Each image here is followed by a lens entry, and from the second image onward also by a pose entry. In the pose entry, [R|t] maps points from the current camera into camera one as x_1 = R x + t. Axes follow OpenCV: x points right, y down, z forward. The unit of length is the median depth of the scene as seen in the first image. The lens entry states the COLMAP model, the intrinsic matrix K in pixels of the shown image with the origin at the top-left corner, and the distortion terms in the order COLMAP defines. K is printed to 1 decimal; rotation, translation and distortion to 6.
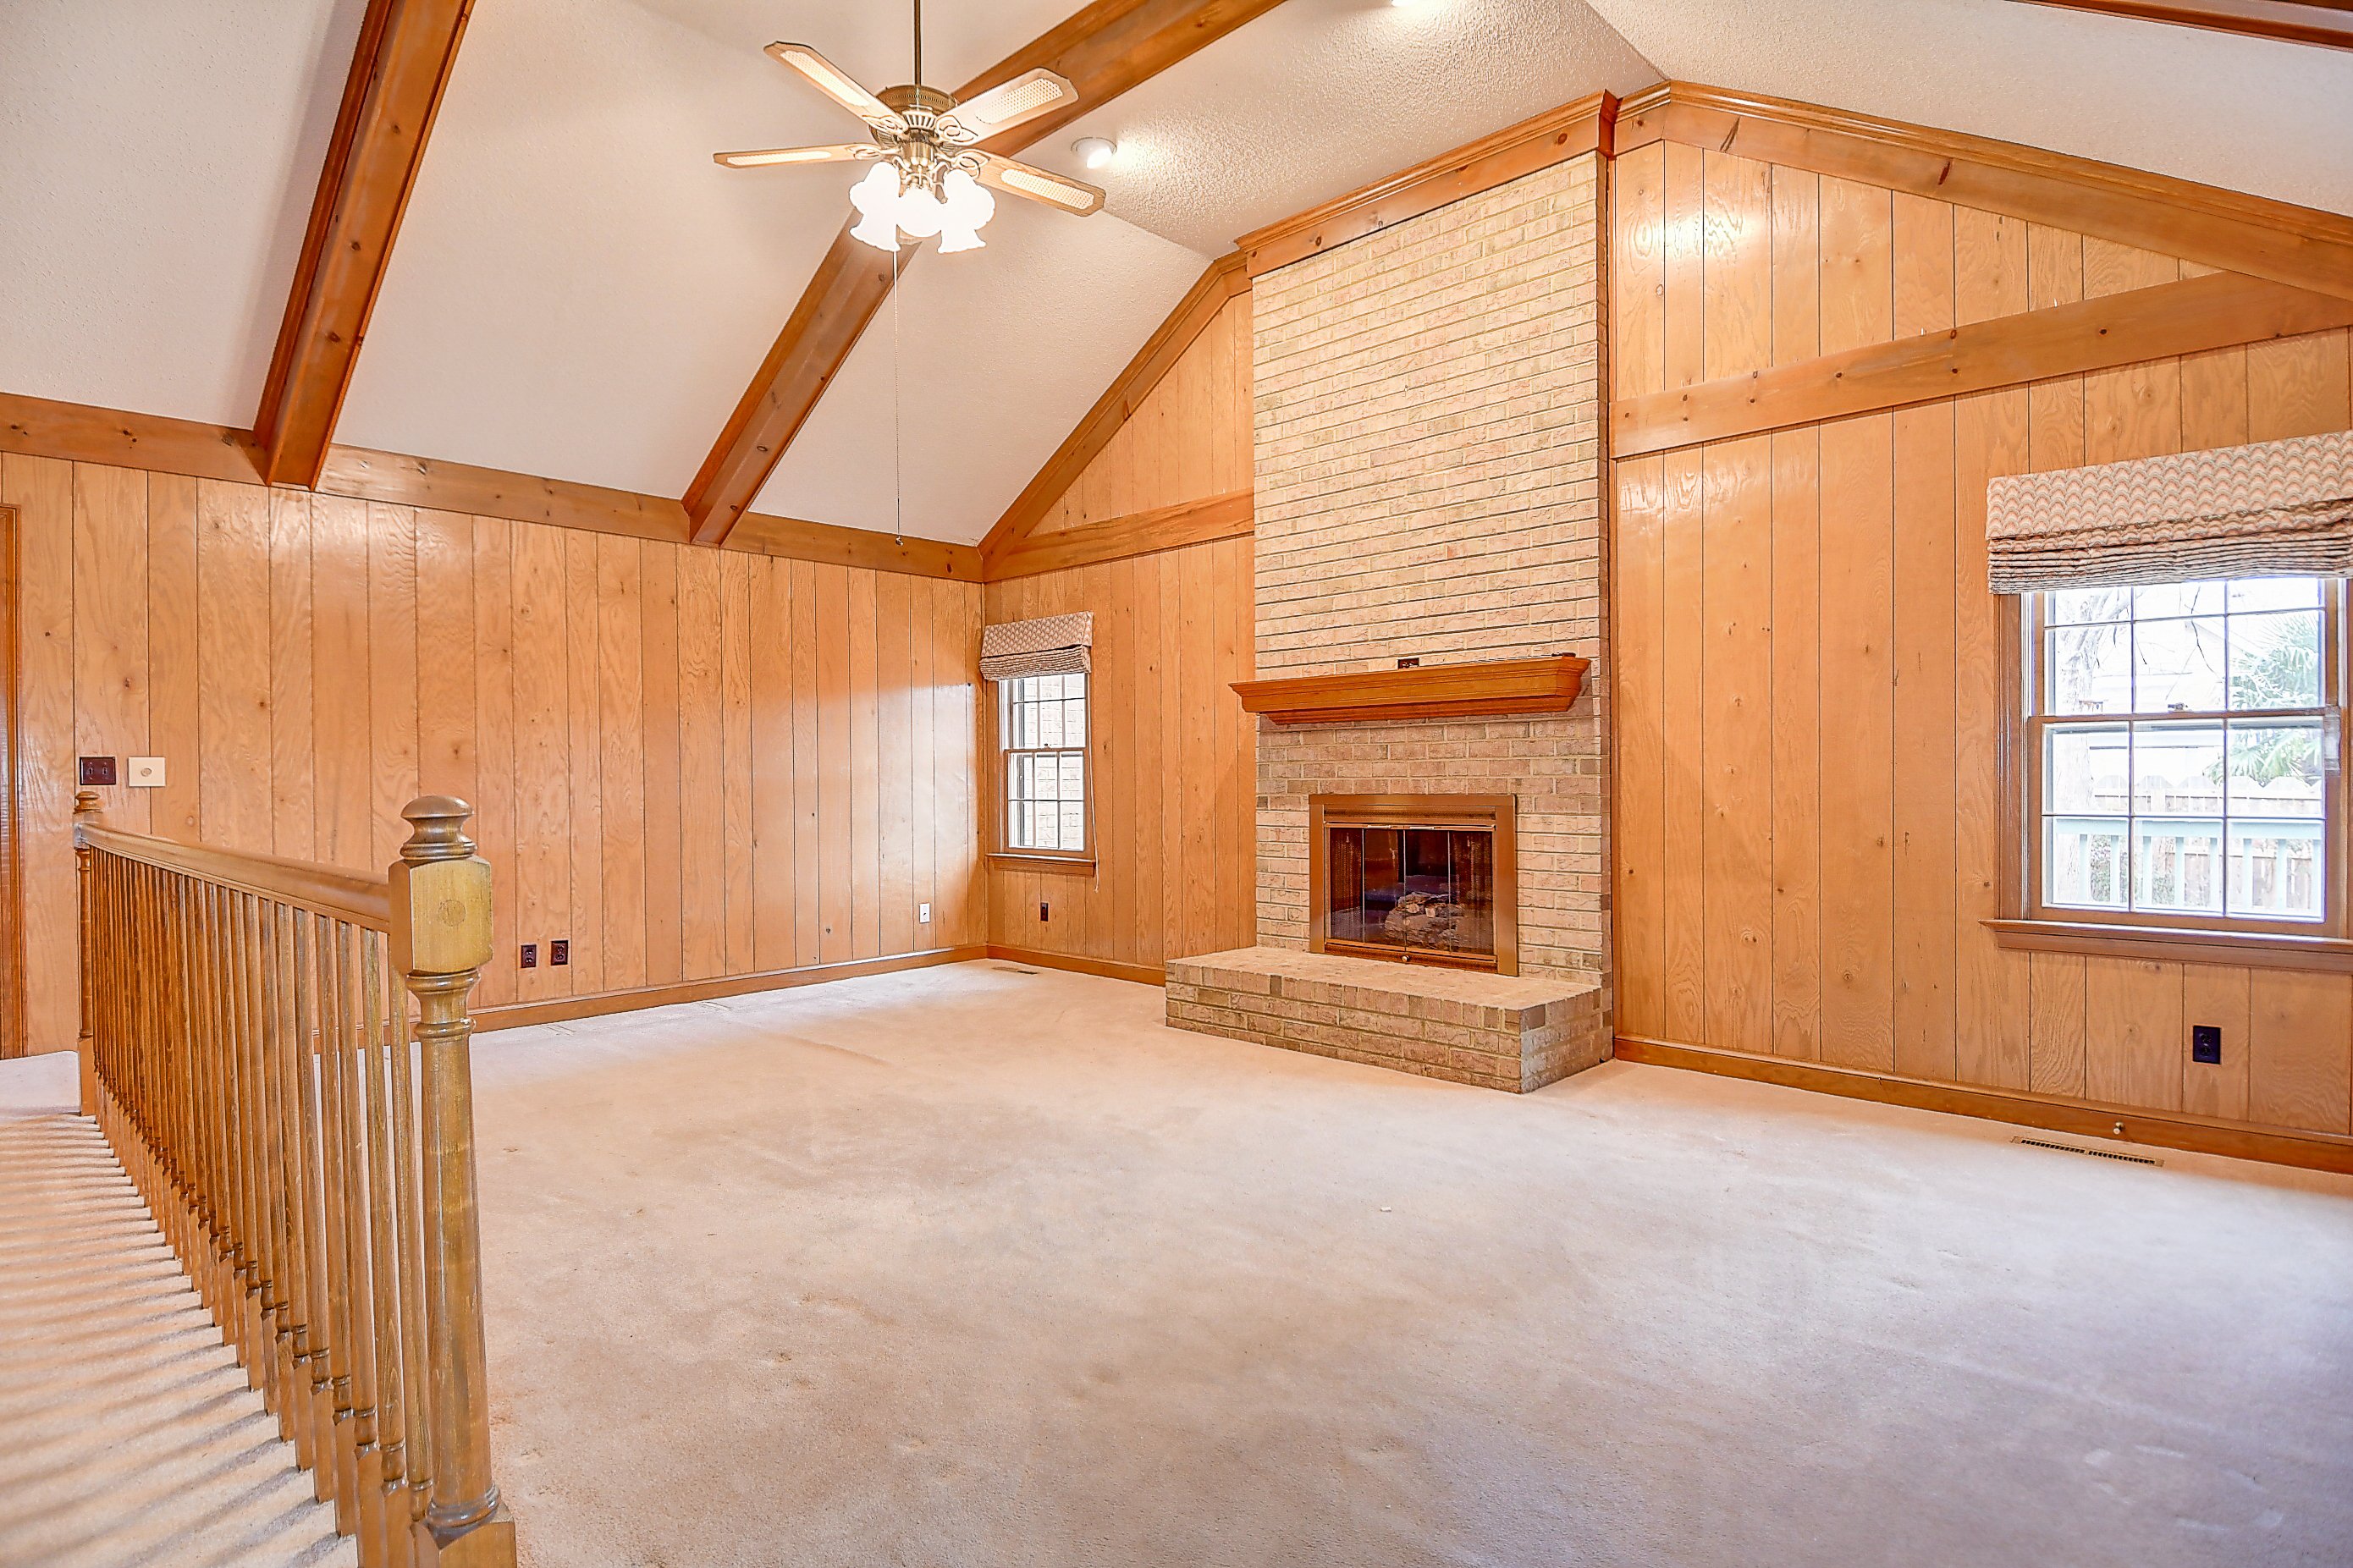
lens RADIAL K [[1219.0, 0, 1172.5], [0, 1219.0, 786.1], [0, 0, 1]] dist [0.048565, -0.054236]
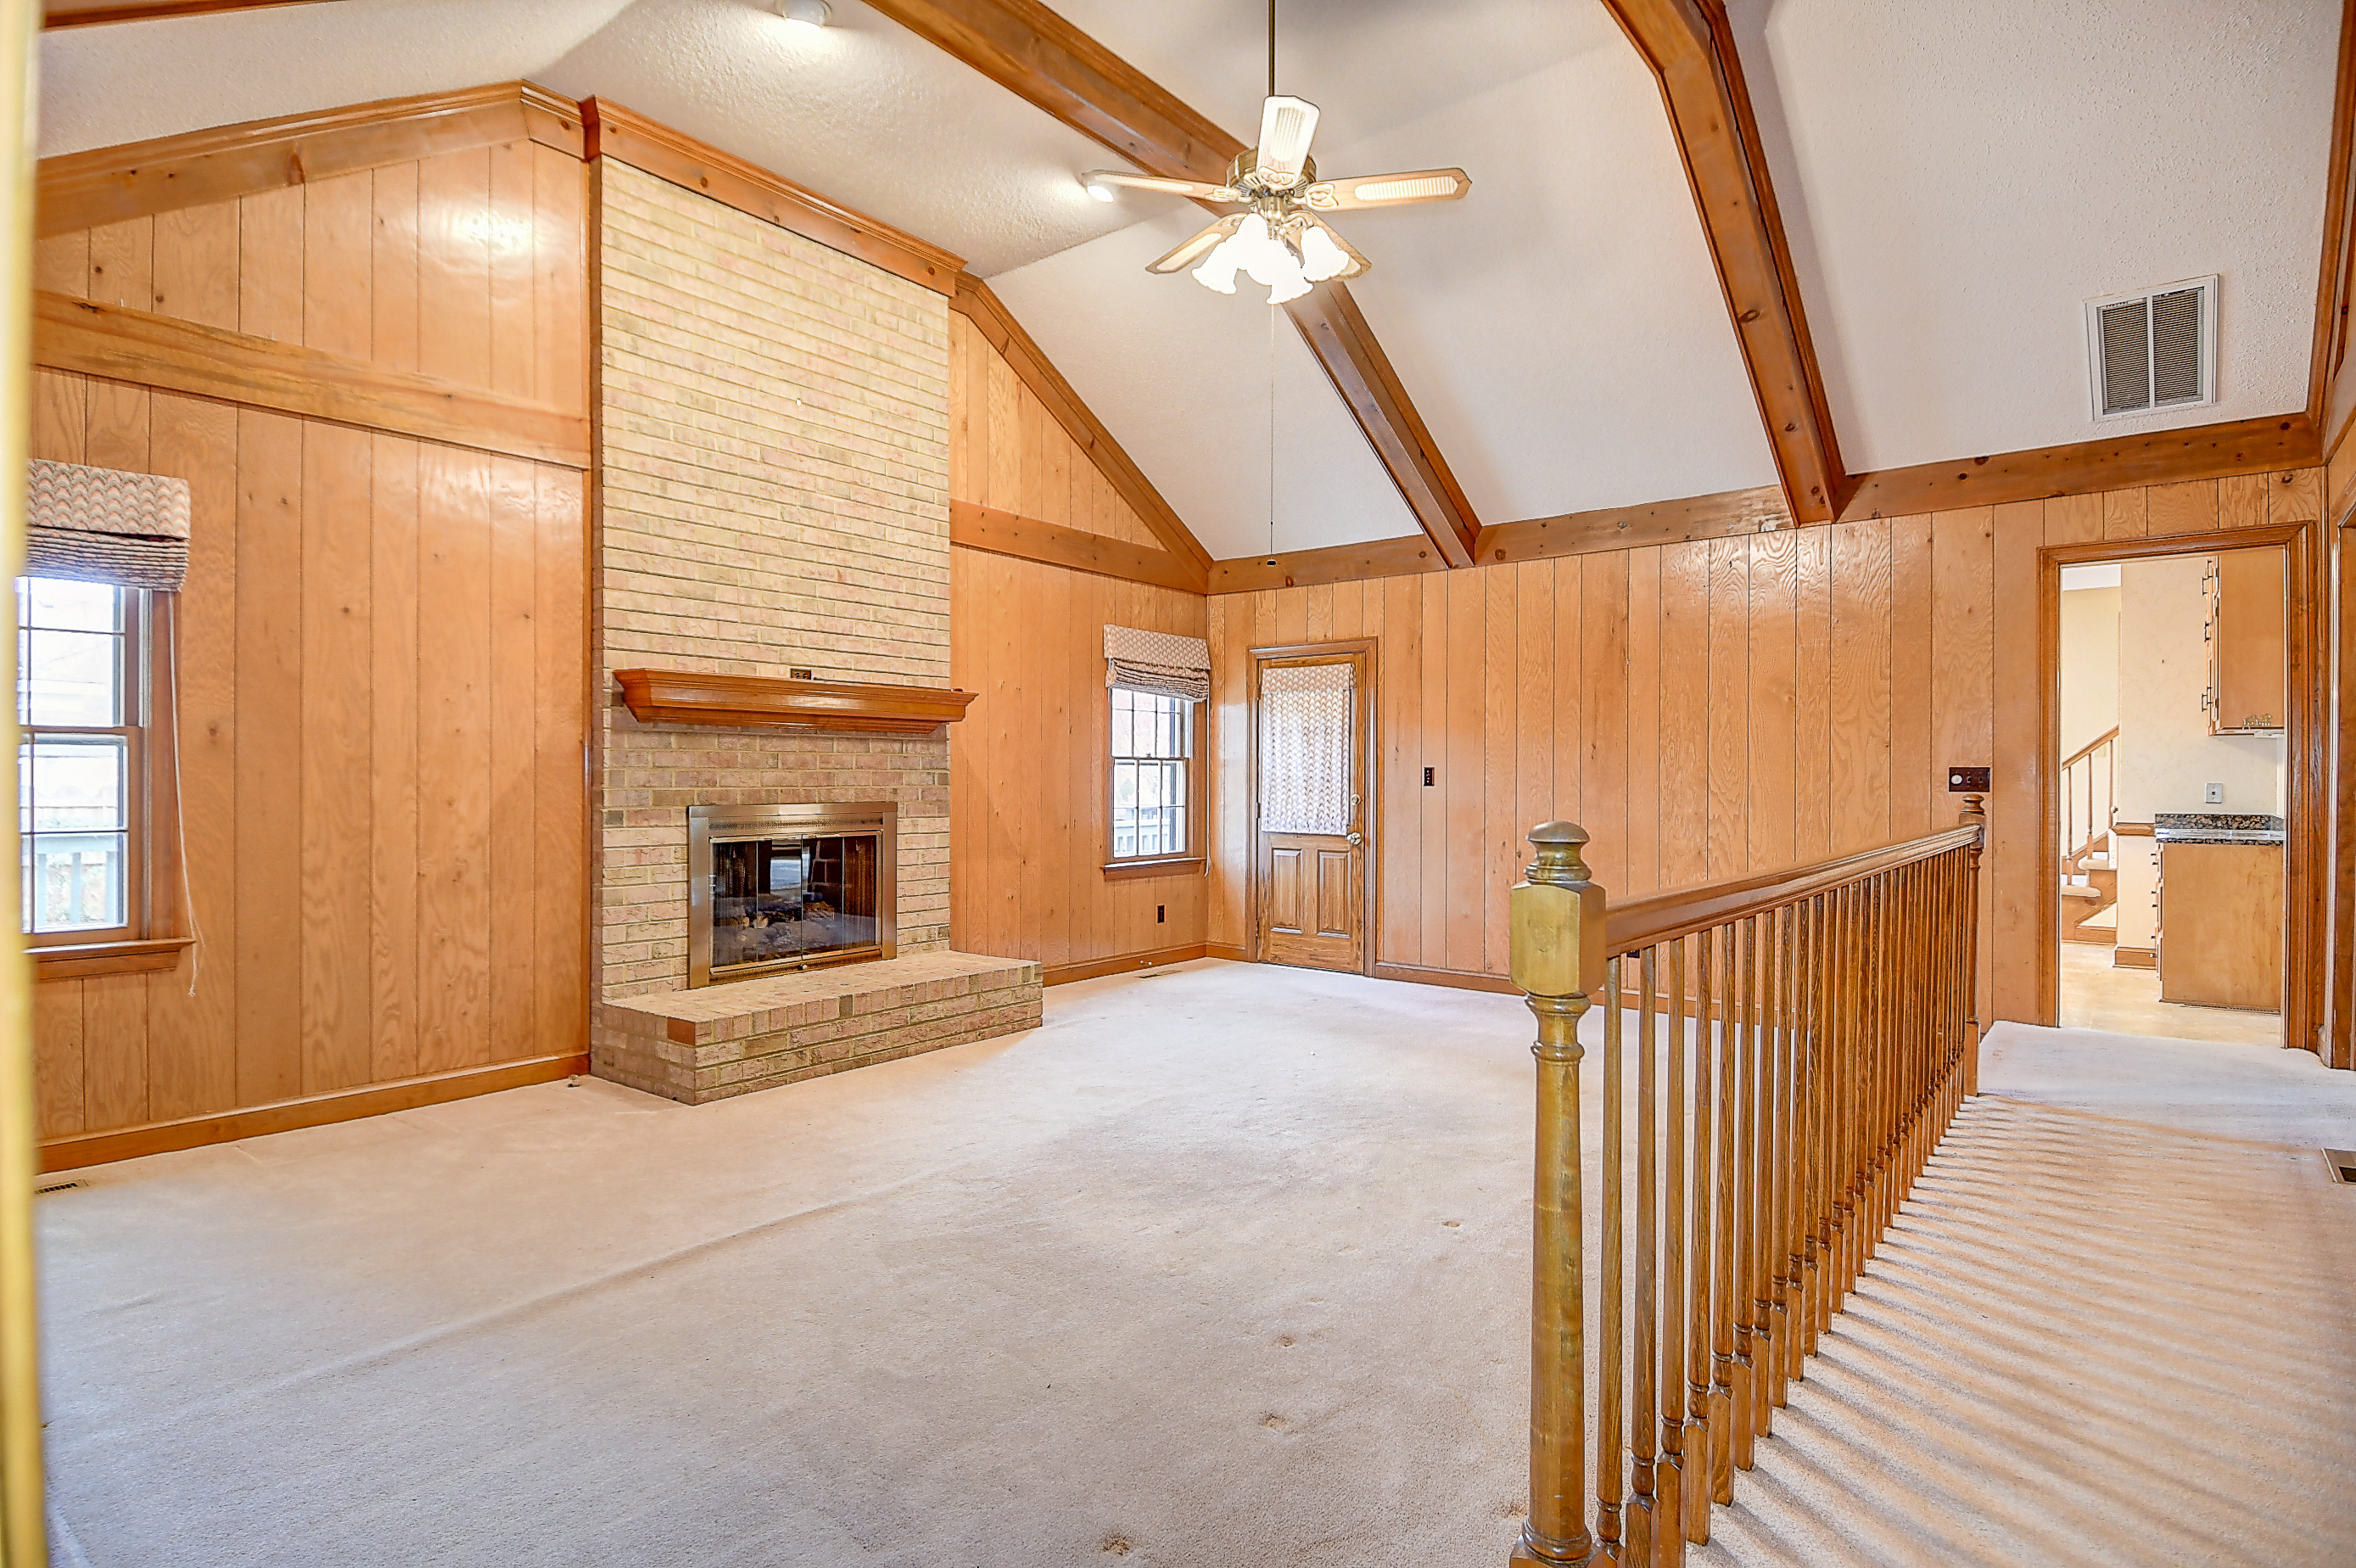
lens RADIAL K [[1220.8, 0, 1174.0], [0, 1220.8, 786.1], [0, 0, 1]] dist [0.048565, -0.054236]
pose [[-0.099053, 0.004302, 0.995073, -0.933903], [0.008412, 0.999959, -0.003486, -0.001974], [-0.995047, 0.008025, -0.099085, 0.881423]]
